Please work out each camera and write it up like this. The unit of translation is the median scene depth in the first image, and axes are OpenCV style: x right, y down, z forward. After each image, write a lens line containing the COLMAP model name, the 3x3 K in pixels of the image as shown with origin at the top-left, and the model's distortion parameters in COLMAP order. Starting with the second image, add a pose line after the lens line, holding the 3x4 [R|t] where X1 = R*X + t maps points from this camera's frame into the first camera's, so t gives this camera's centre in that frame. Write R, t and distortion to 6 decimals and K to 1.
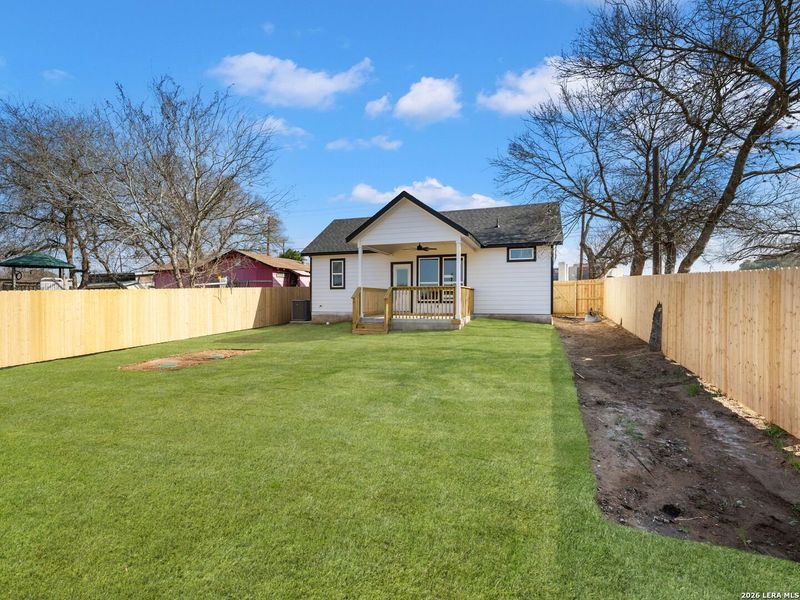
lens RADIAL K [[396.7, 0, 398.3], [0, 396.7, 298.1], [0, 0, 1]] dist [0.001782, -0.000147]
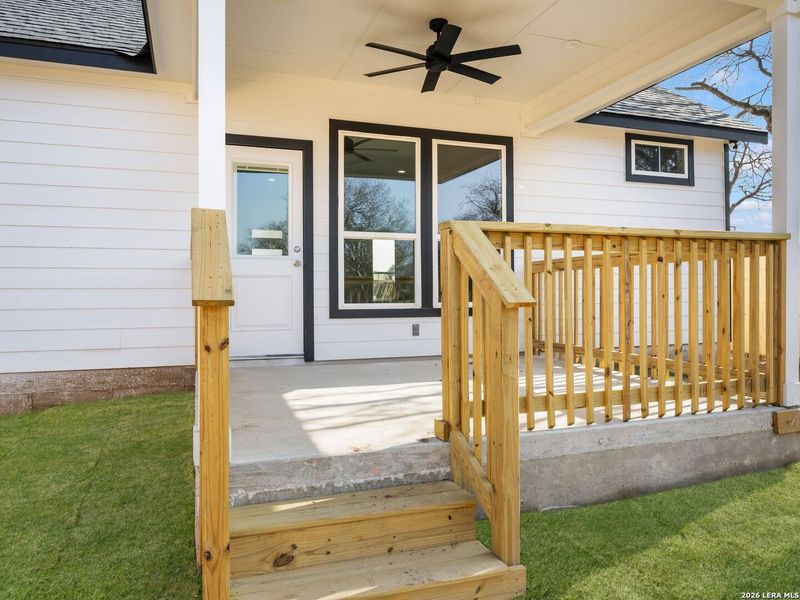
lens RADIAL K [[578.8, 0, 401.7], [0, 578.8, 295.9], [0, 0, 1]] dist [-0.002238, 0.001630]
pose [[0.776789, -0.002700, 0.629755, -0.135404], [0.002690, 0.999996, 0.000969, -0.001509], [-0.629756, 0.000942, 0.776793, 0.689775]]
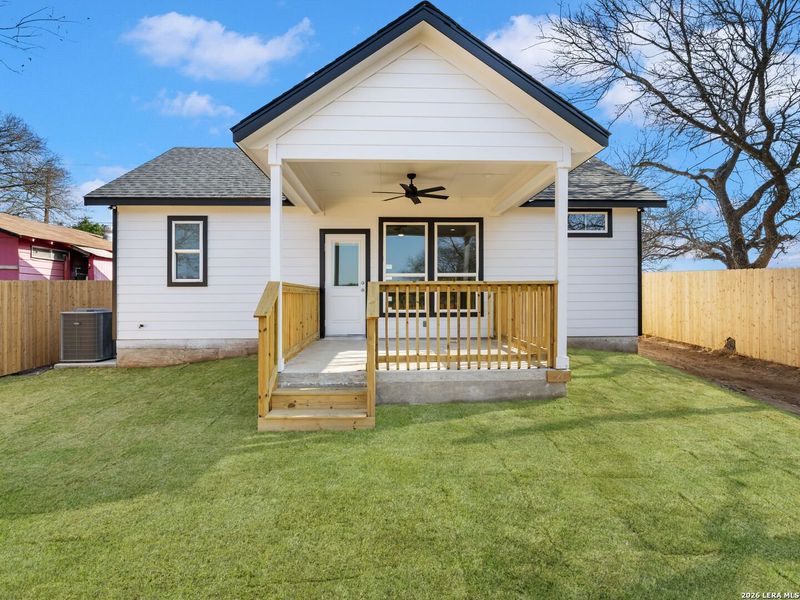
lens RADIAL K [[396.7, 0, 398.3], [0, 396.7, 298.1], [0, 0, 1]] dist [0.001782, -0.000147]
pose [[0.930852, -0.002416, 0.365388, -0.102581], [0.000336, 0.999983, 0.005757, -0.013053], [-0.365396, -0.005237, 0.930837, 0.540299]]
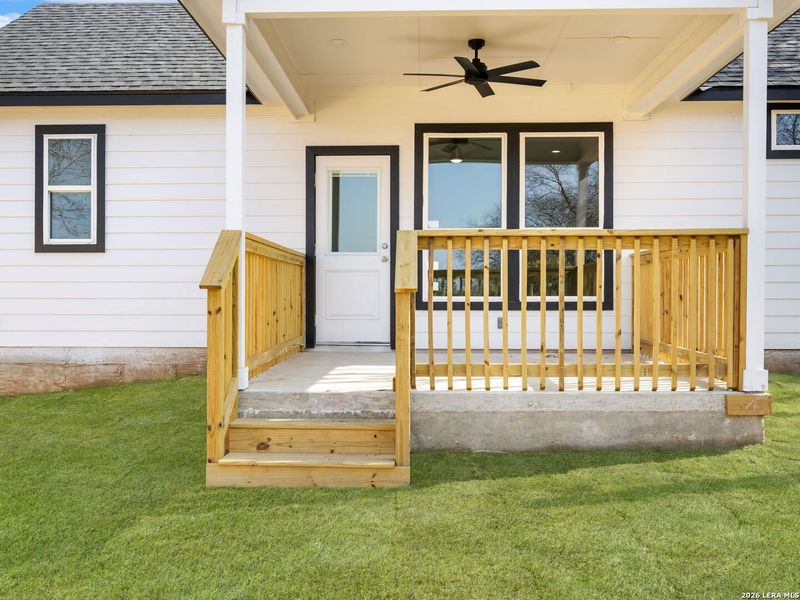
lens RADIAL K [[781.9, 0, 398.0], [0, 781.9, 301.7], [0, 0, 1]] dist [0.002732, -0.007047]
pose [[0.952768, 0.000155, 0.303700, -0.113479], [-0.002944, 0.999958, 0.008723, 0.002456], [-0.303686, -0.009205, 0.952728, 0.515096]]
